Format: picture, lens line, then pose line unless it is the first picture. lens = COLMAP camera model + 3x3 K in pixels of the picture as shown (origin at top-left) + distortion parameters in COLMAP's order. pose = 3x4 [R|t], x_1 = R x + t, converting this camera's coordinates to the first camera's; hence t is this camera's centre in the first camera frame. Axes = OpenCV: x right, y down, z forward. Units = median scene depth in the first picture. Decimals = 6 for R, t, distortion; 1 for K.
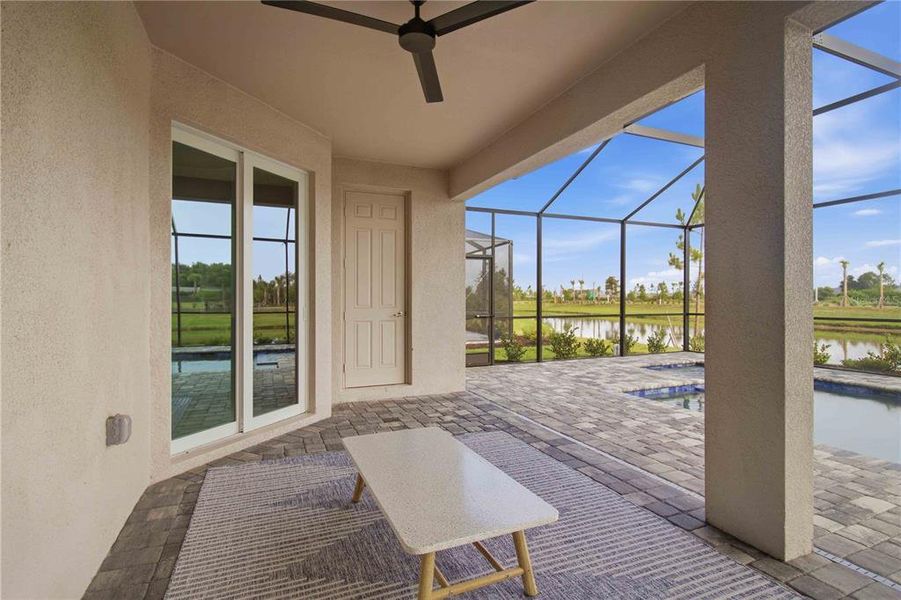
lens RADIAL K [[443.8, 0, 436.4], [0, 443.8, 301.7], [0, 0, 1]] dist [-0.004035, -0.000734]
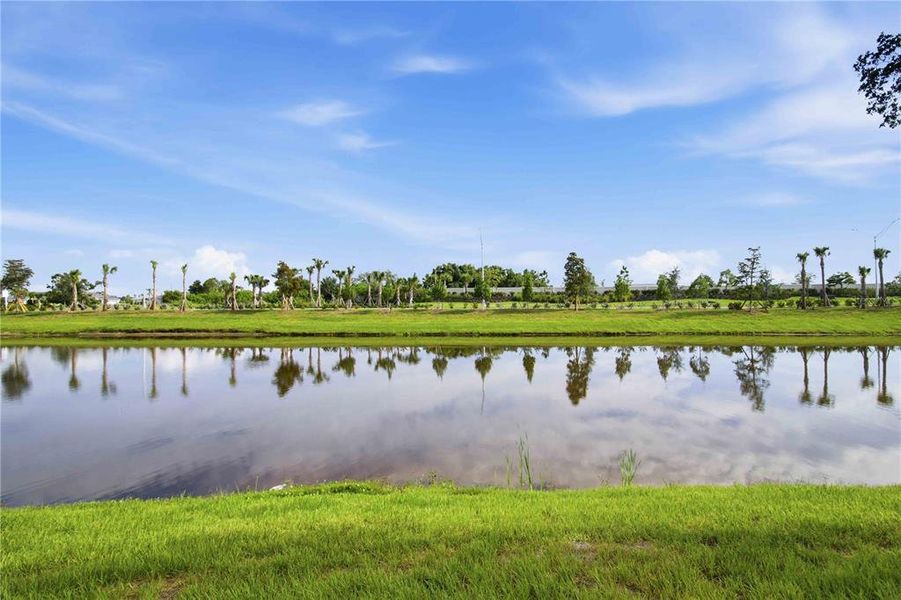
lens RADIAL K [[451.3, 0, 456.1], [0, 451.3, 291.8], [0, 0, 1]] dist [-0.004627, 0.000135]
pose [[0.345219, 0.017136, 0.938366, 0.192831], [0.013409, 0.999641, -0.023188, 0.002184], [-0.938426, 0.020587, 0.344866, 0.065355]]
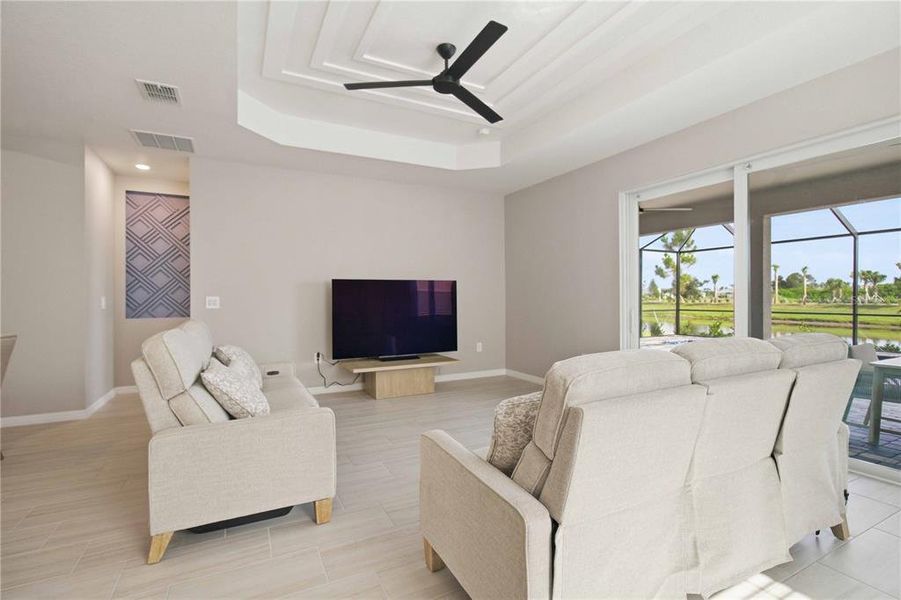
lens RADIAL K [[432.6, 0, 436.0], [0, 432.6, 297.4], [0, 0, 1]] dist [-0.004117, -0.000427]
pose [[0.996942, -0.002143, 0.078118, -0.052204], [0.002489, 0.999988, -0.004330, -0.001426], [-0.078107, 0.004512, 0.996935, -0.058417]]
